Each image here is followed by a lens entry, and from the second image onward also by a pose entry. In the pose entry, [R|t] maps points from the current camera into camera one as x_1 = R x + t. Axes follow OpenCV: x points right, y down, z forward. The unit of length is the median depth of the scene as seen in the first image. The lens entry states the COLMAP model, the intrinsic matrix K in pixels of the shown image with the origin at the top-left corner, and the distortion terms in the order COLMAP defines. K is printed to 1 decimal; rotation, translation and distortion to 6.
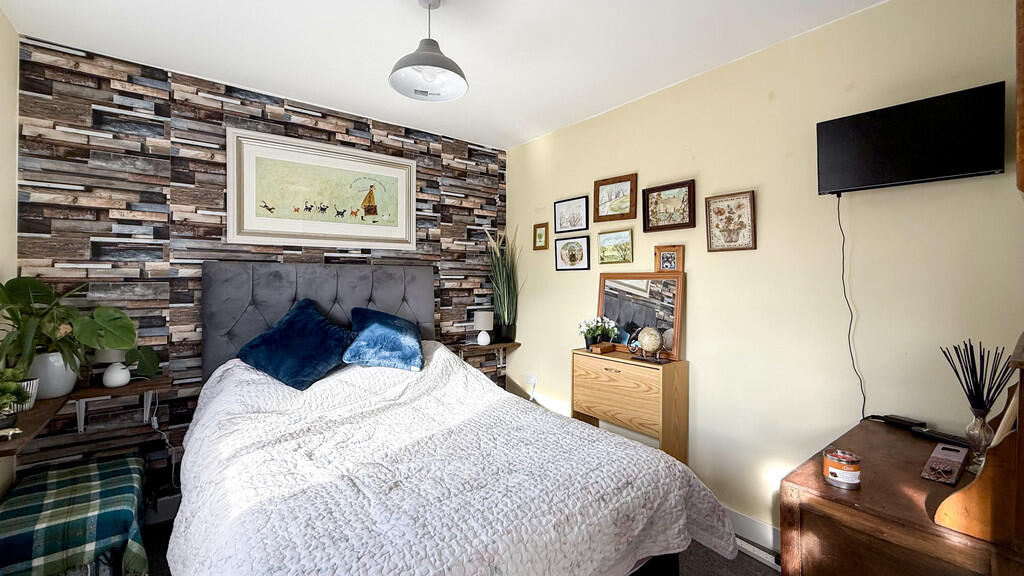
lens RADIAL K [[420.0, 0, 509.5], [0, 420.0, 281.9], [0, 0, 1]] dist [-0.001448, -0.000242]
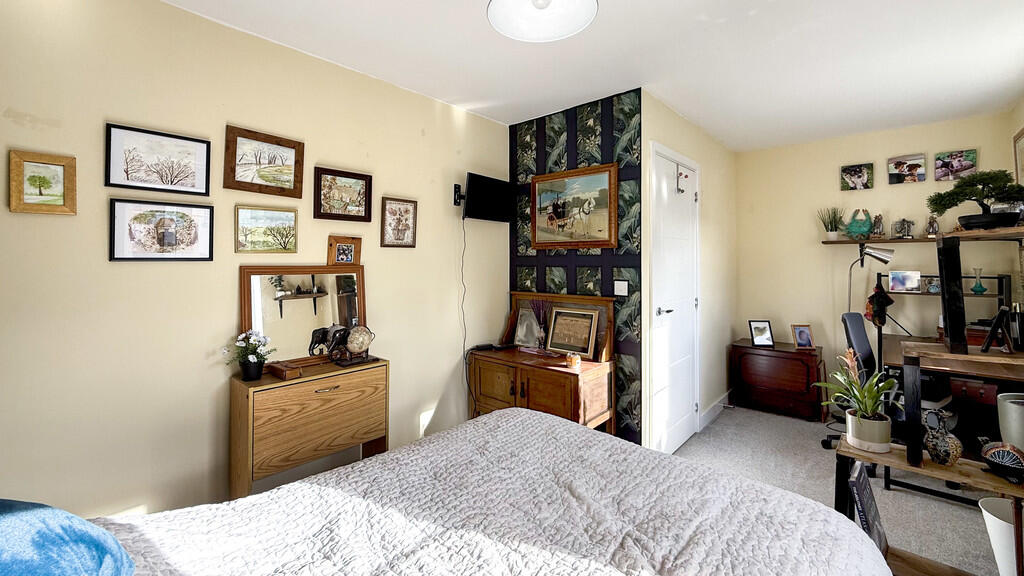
lens RADIAL K [[420.0, 0, 504.0], [0, 420.0, 257.7], [0, 0, 1]] dist [-0.001448, -0.000242]
pose [[-0.175022, 0.004066, 0.984556, -0.583736], [0.002948, 0.999989, -0.003606, -0.034288], [-0.984560, 0.002271, -0.175032, 0.786849]]
